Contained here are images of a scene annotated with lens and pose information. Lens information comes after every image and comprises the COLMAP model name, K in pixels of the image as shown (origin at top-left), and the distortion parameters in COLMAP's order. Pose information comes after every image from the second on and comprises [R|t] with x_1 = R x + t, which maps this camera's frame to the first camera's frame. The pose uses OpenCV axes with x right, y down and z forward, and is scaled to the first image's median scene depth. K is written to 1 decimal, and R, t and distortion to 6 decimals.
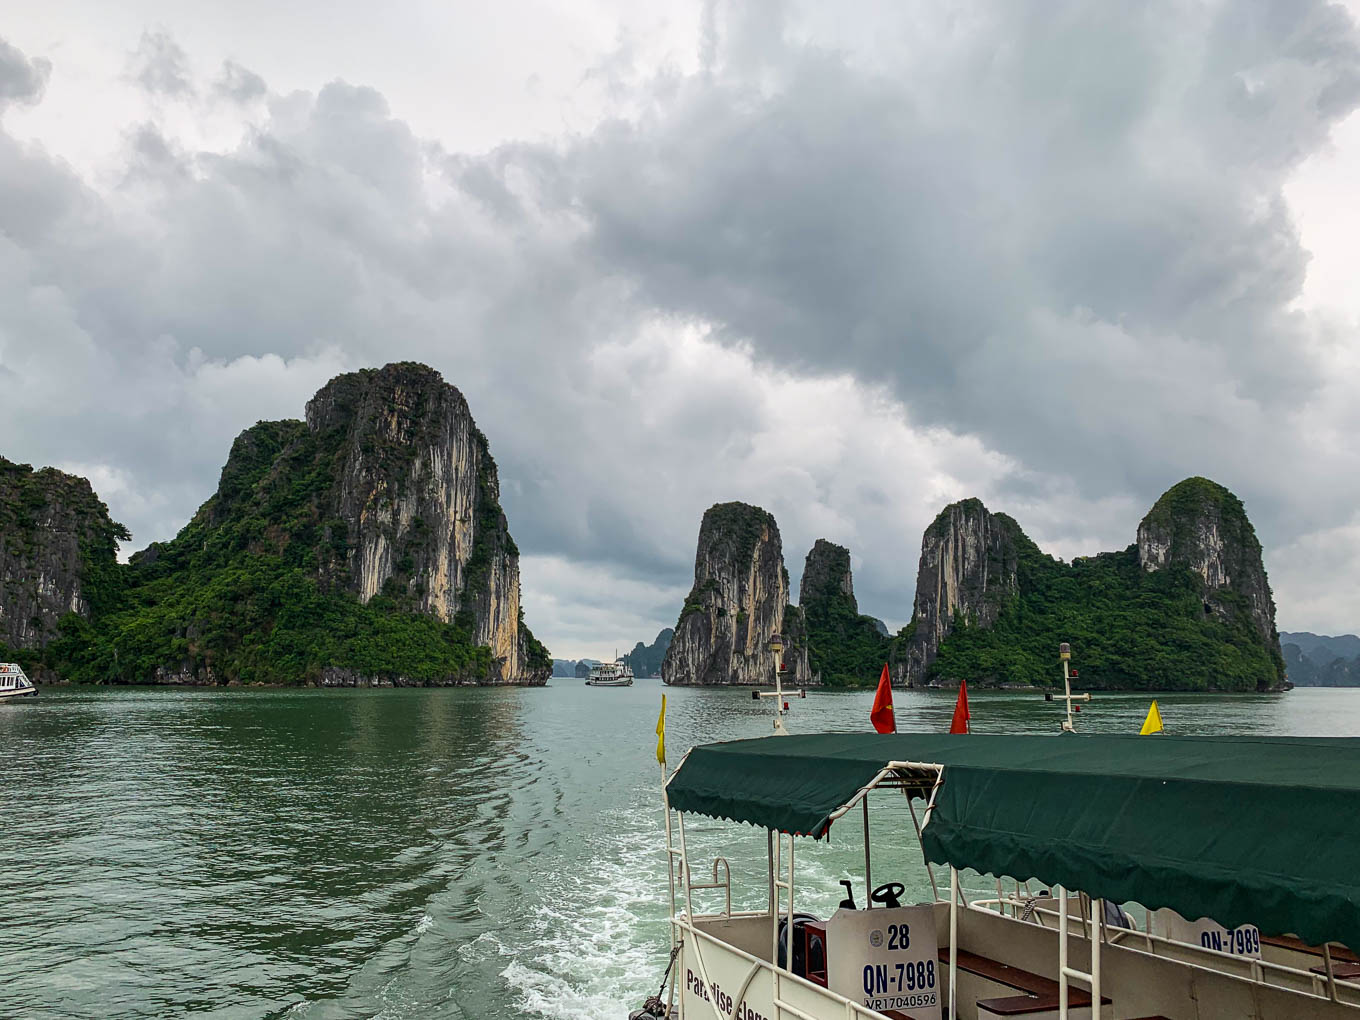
lens RADIAL K [[1107.9, 0, 680.0], [0, 1107.9, 510.0], [0, 0, 1]] dist [-0.002387, -0.008035]
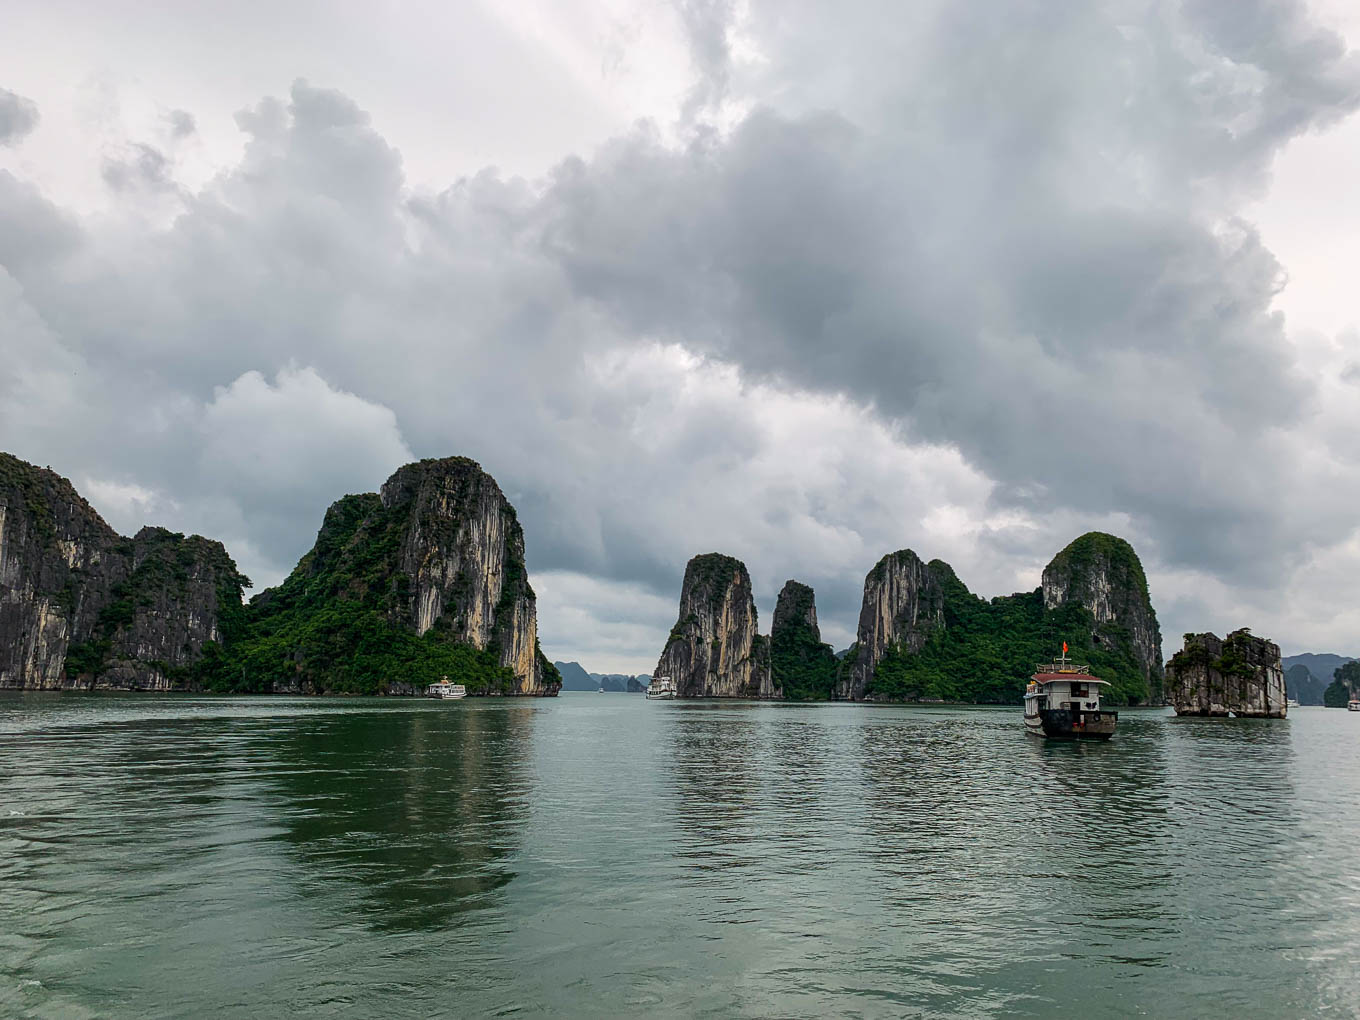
lens RADIAL K [[999.6, 0, 680.0], [0, 999.6, 510.0], [0, 0, 1]] dist [0.033844, -0.095530]
pose [[0.999350, 0.001233, -0.036036, 0.070499], [-0.002297, 0.999562, -0.029503, -0.030605], [0.035984, 0.029567, 0.998915, -0.204889]]
